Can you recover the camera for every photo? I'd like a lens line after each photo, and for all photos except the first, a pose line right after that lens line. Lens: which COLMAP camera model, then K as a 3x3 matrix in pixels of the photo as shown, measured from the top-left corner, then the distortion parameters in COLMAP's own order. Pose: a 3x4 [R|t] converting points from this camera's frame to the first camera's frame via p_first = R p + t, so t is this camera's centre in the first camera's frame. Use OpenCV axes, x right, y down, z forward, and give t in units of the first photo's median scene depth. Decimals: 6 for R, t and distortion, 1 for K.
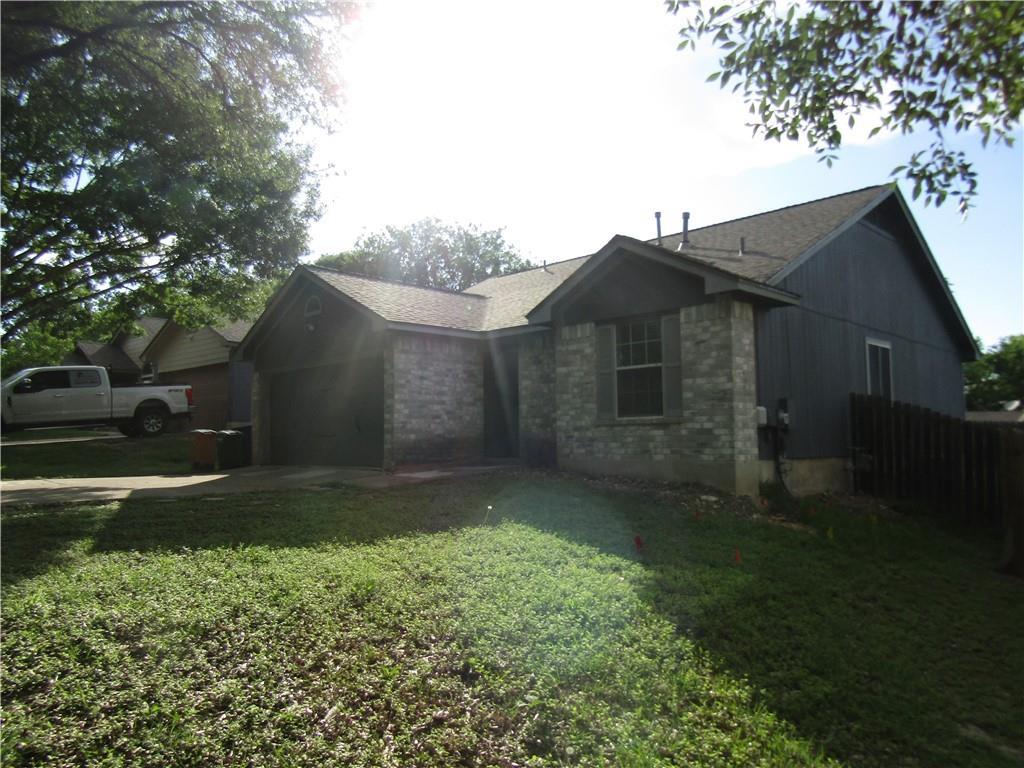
lens RADIAL K [[731.5, 0, 512.6], [0, 731.5, 384.6], [0, 0, 1]] dist [0.003743, -0.007892]
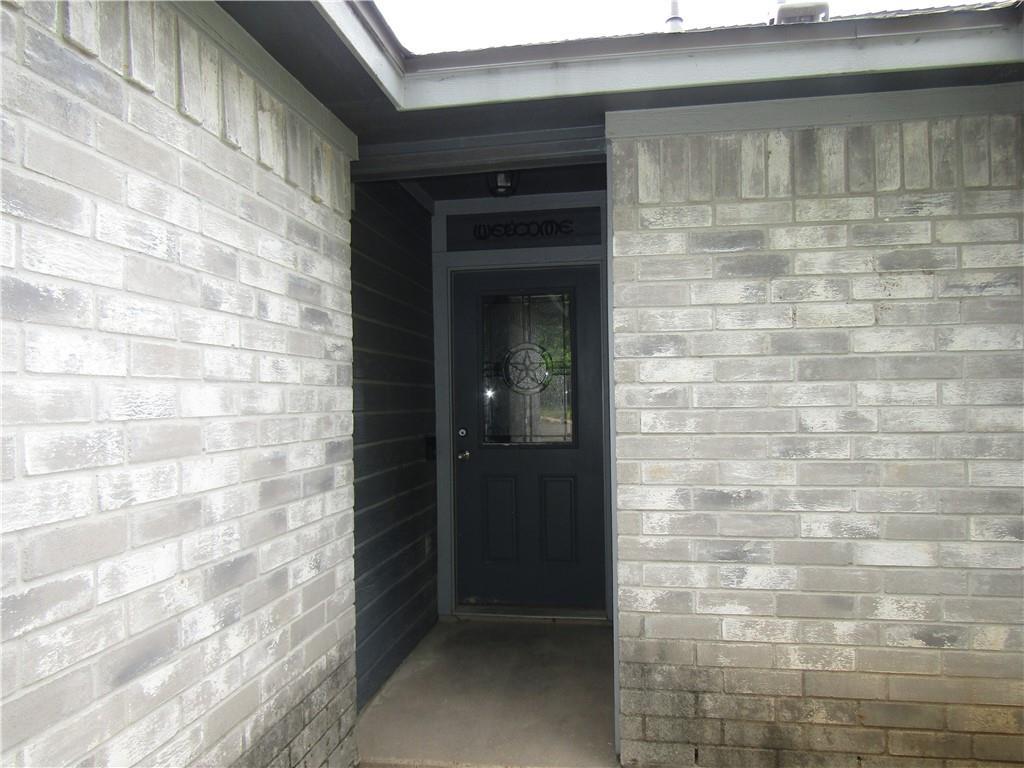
lens RADIAL K [[731.5, 0, 512.5], [0, 731.5, 387.3], [0, 0, 1]] dist [0.003743, -0.007892]
pose [[0.806923, 0.008227, 0.590599, -0.124827], [-0.037912, 0.998563, 0.037888, -0.003887], [-0.589438, -0.052963, 0.806075, 0.867060]]
